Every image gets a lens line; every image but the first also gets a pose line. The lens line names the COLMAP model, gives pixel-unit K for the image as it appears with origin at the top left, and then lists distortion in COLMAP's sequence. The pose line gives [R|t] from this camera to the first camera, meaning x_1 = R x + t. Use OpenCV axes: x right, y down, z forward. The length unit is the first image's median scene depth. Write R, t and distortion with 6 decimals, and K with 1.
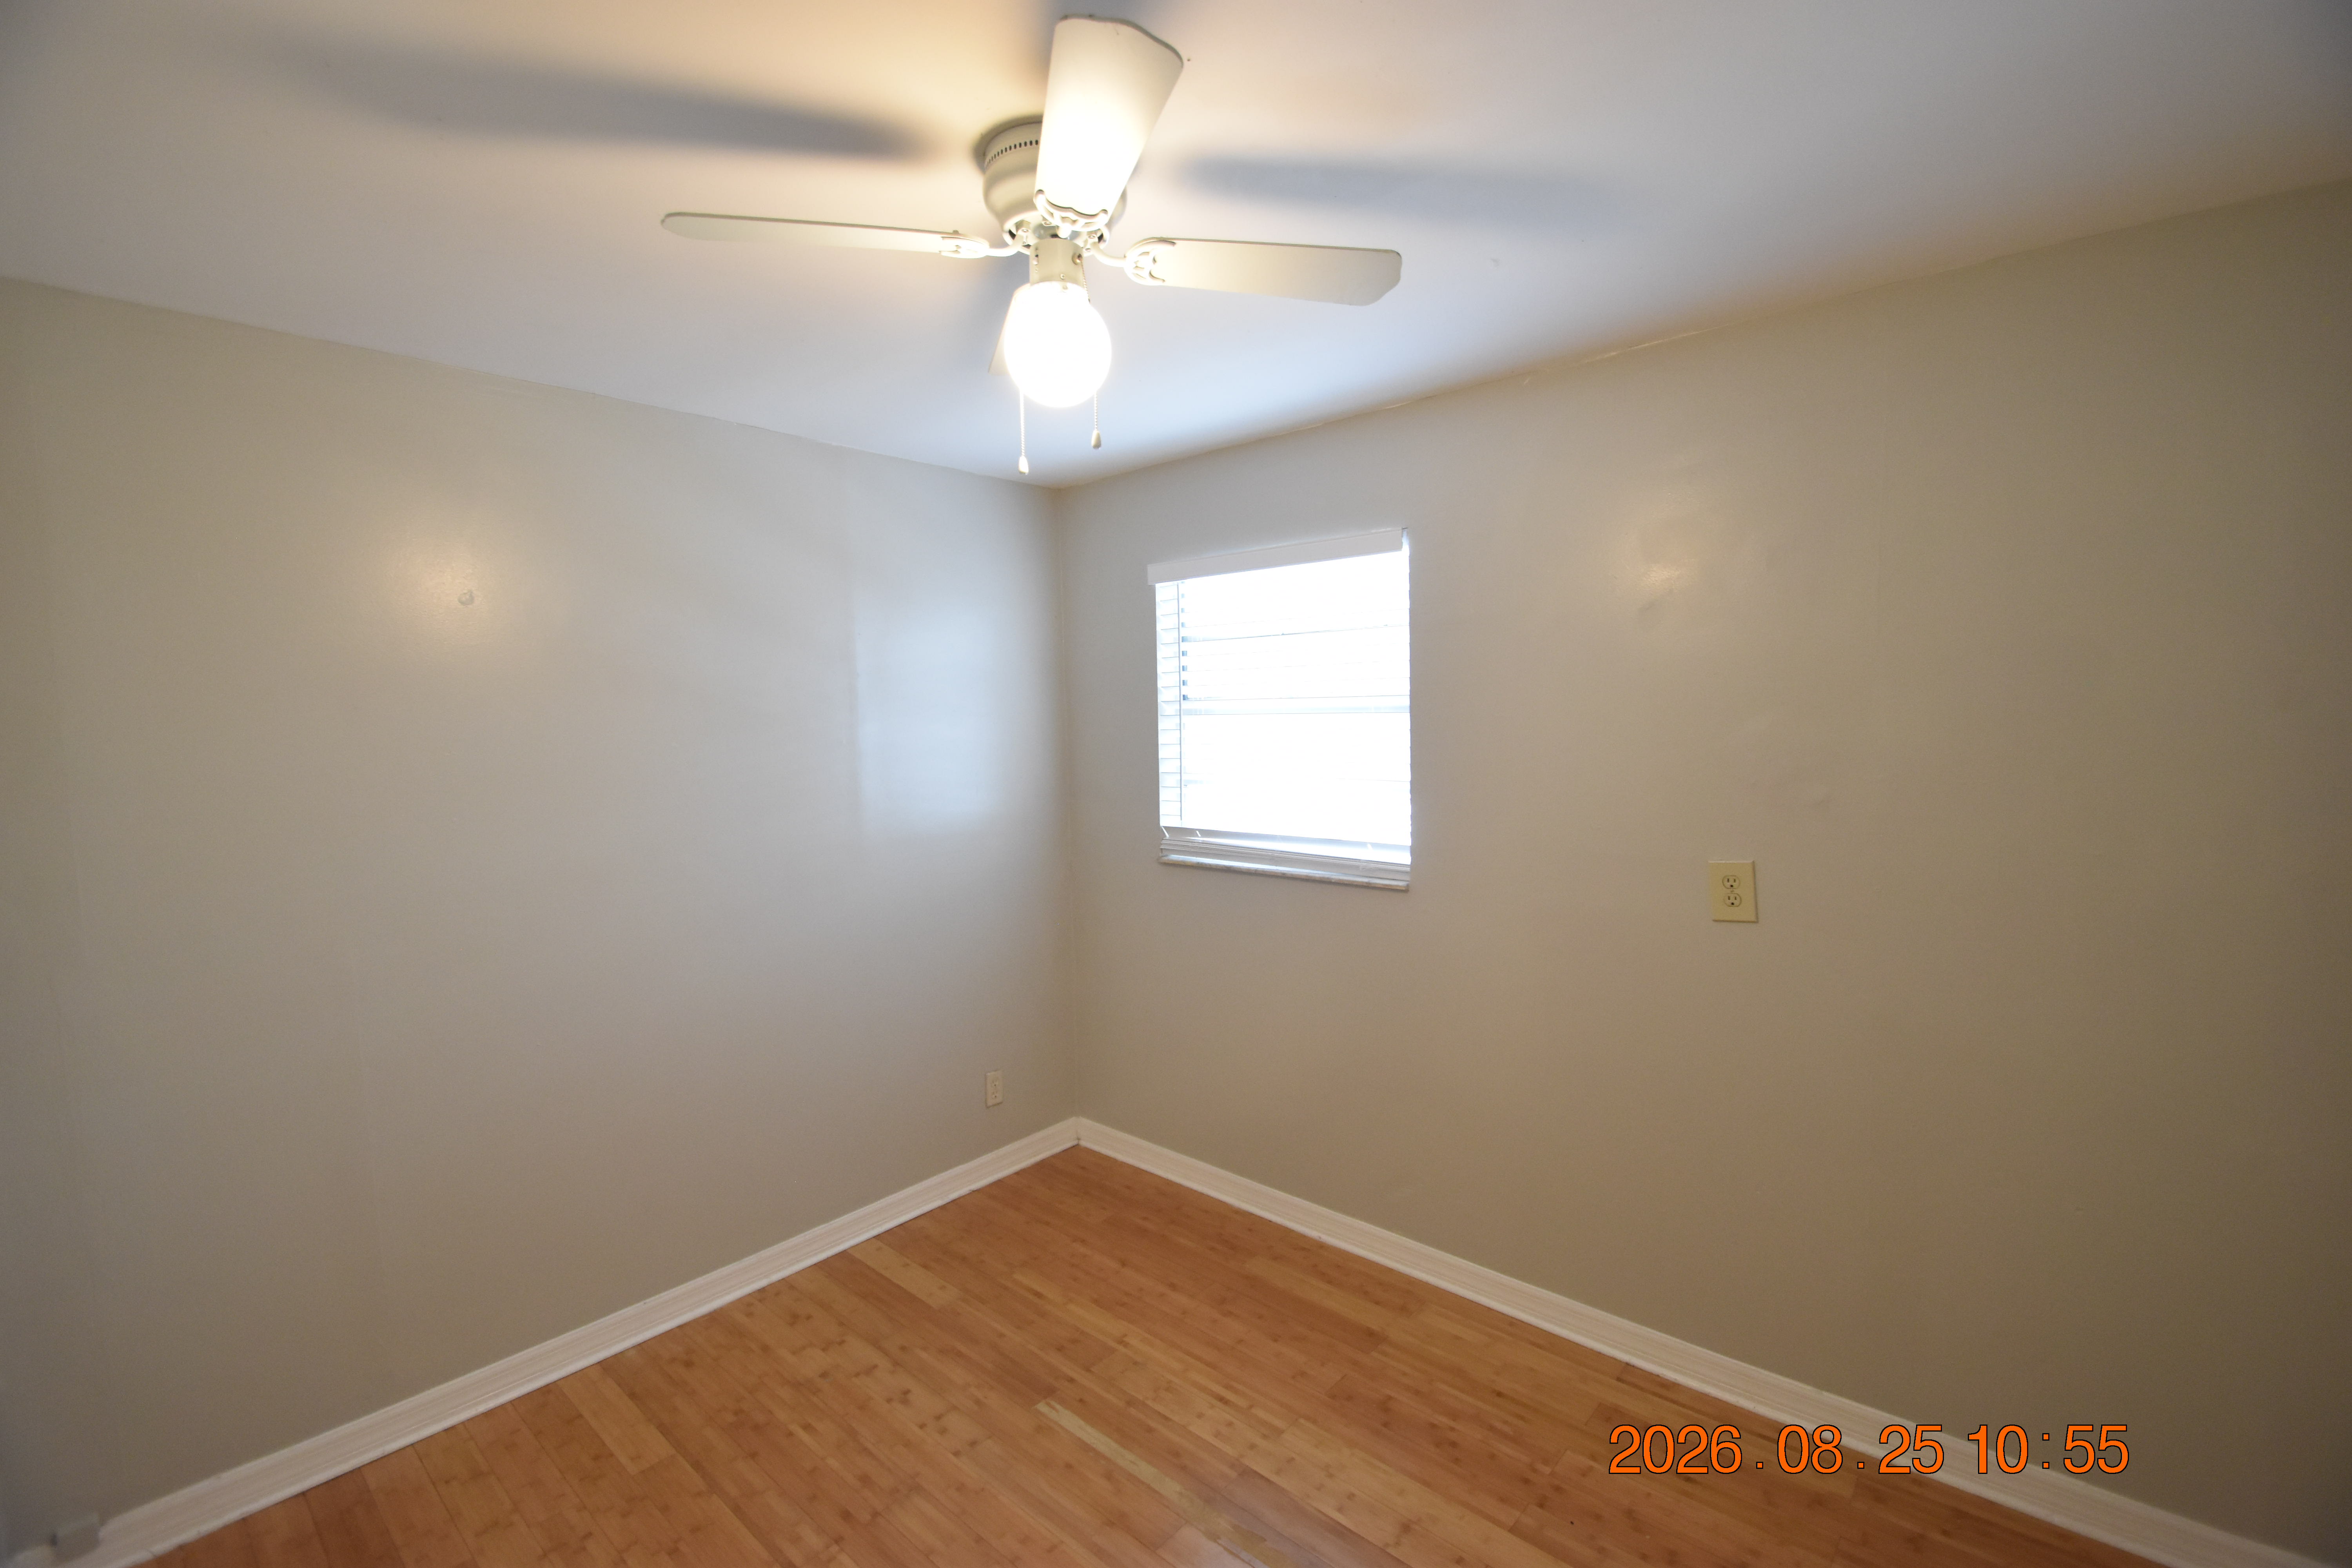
lens RADIAL K [[1048.4, 0, 1160.0], [0, 1048.4, 799.2], [0, 0, 1]] dist [0.017529, -0.017227]
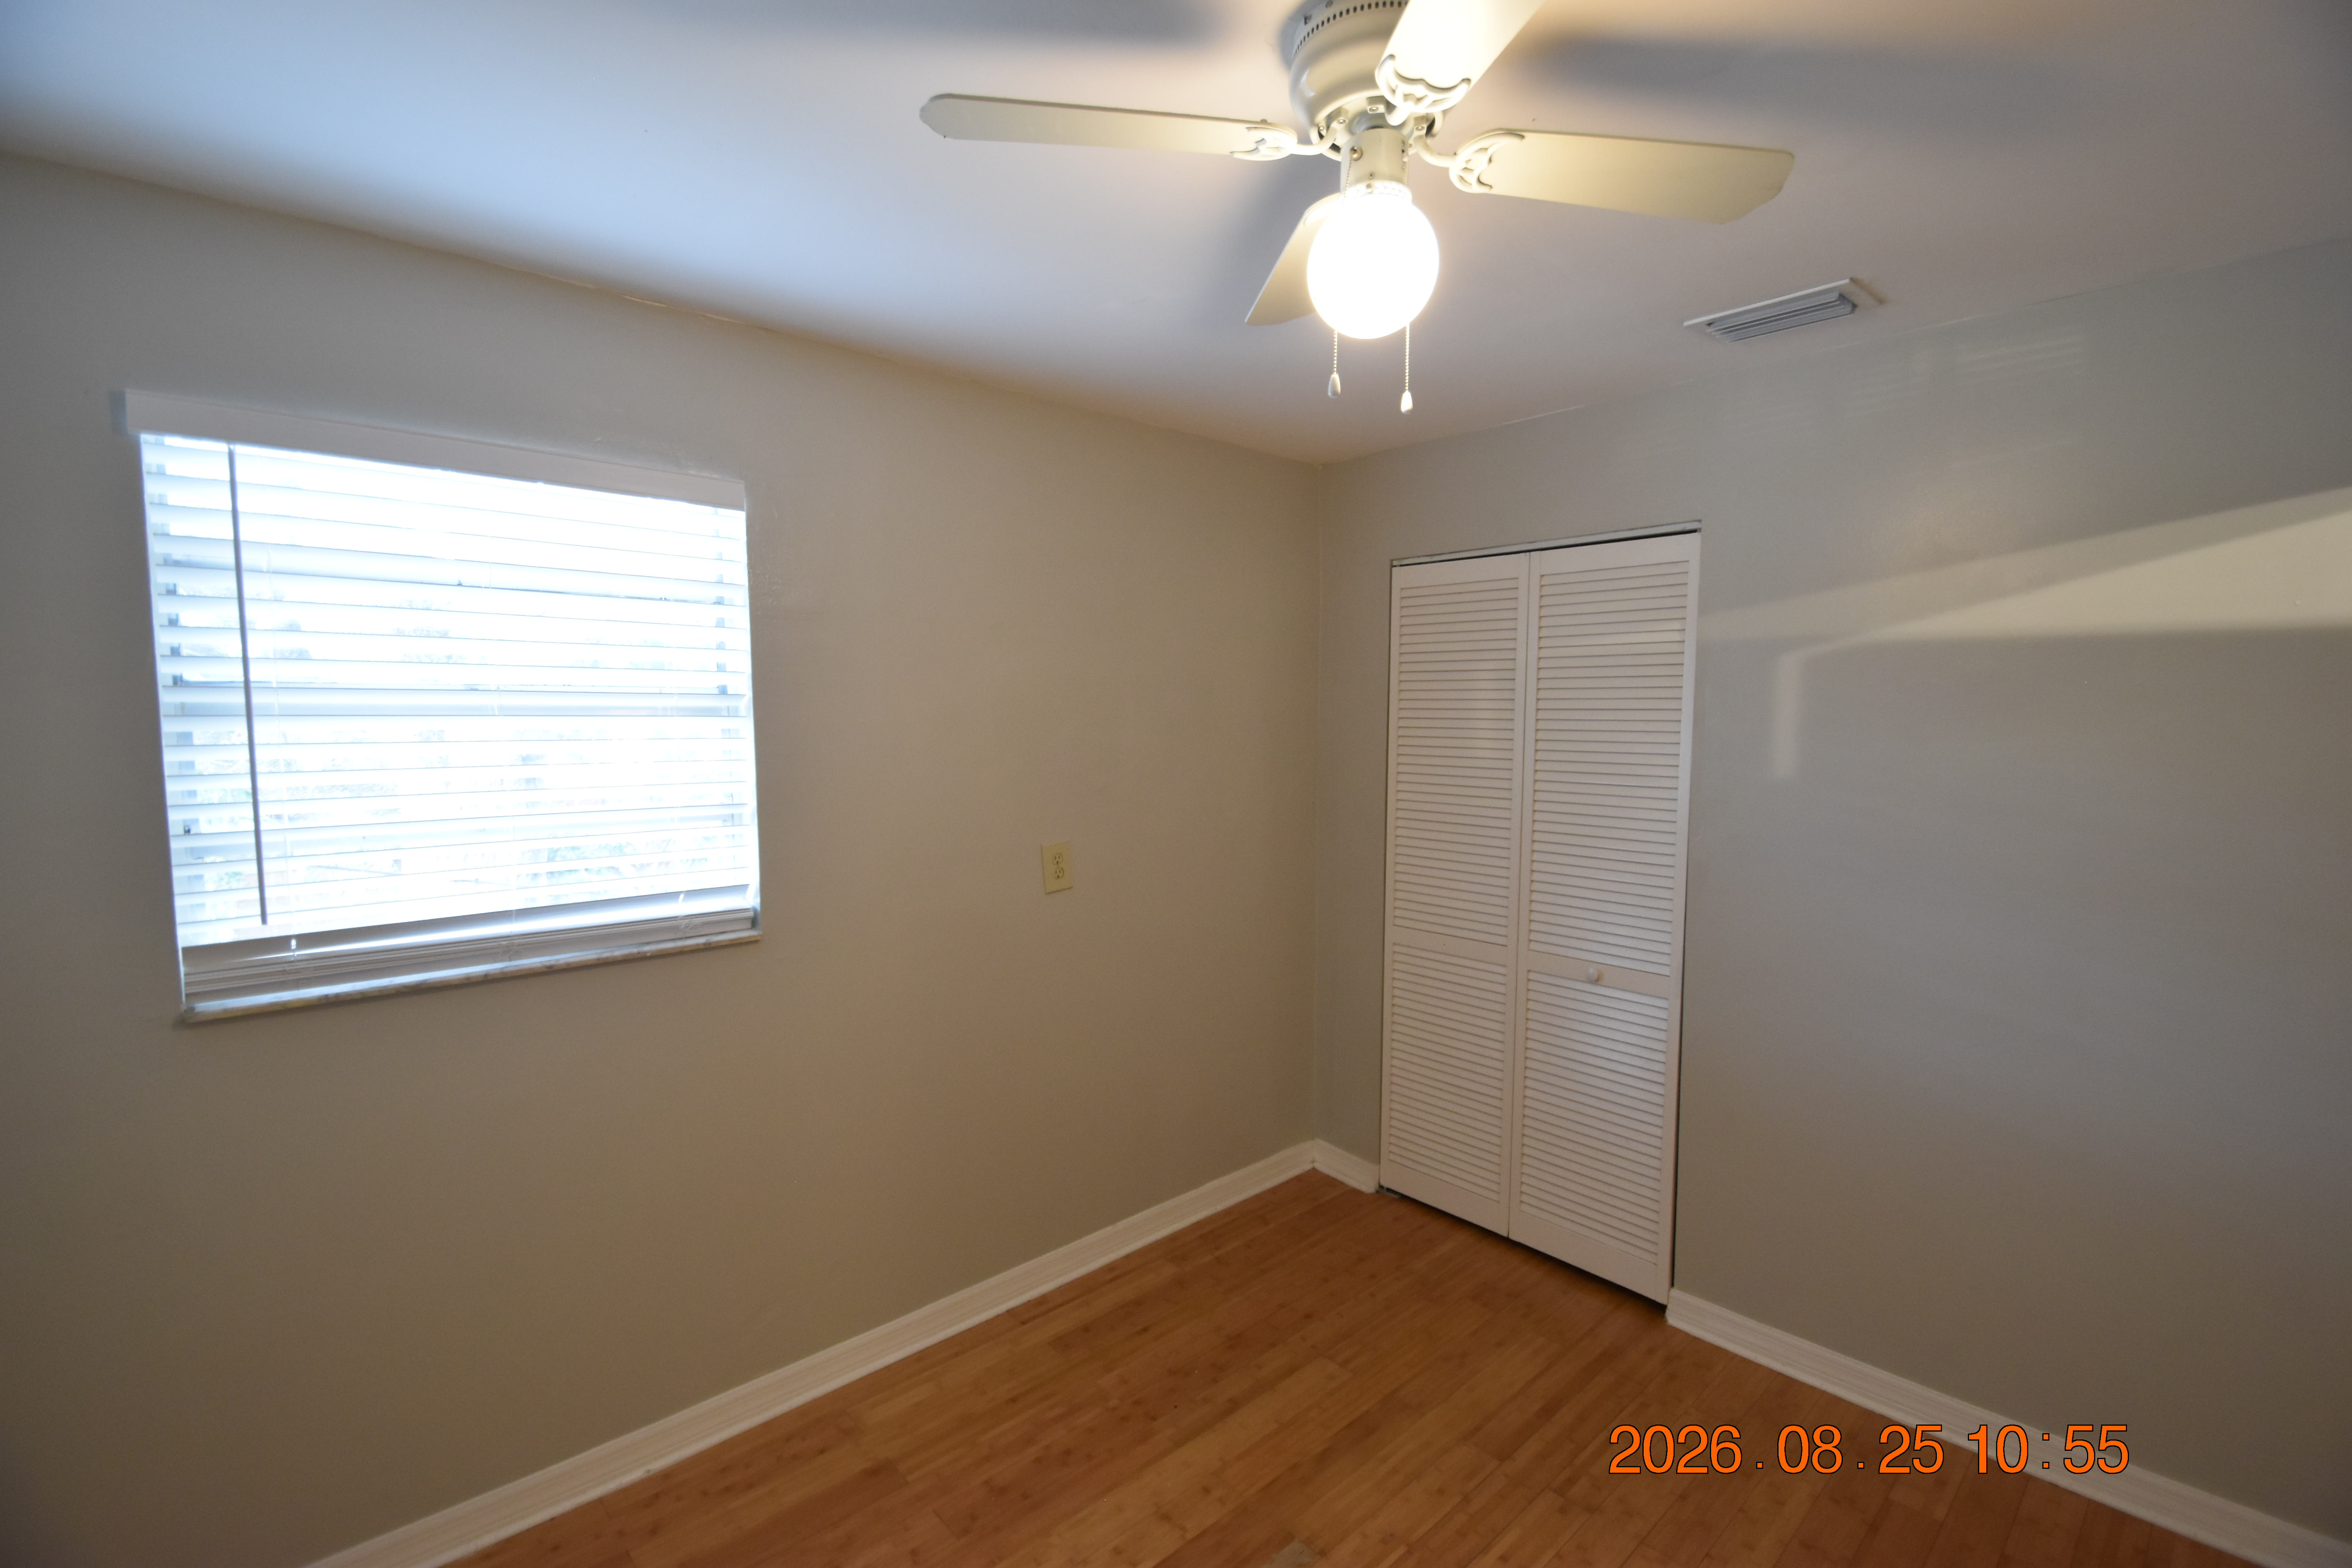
lens RADIAL K [[1032.0, 0, 1159.2], [0, 1032.0, 795.6], [0, 0, 1]] dist [0.016221, -0.015802]
pose [[0.079470, -0.053918, 0.995378, -0.580827], [0.083601, 0.995379, 0.047243, -0.038373], [-0.993325, 0.079460, 0.083611, 0.695725]]
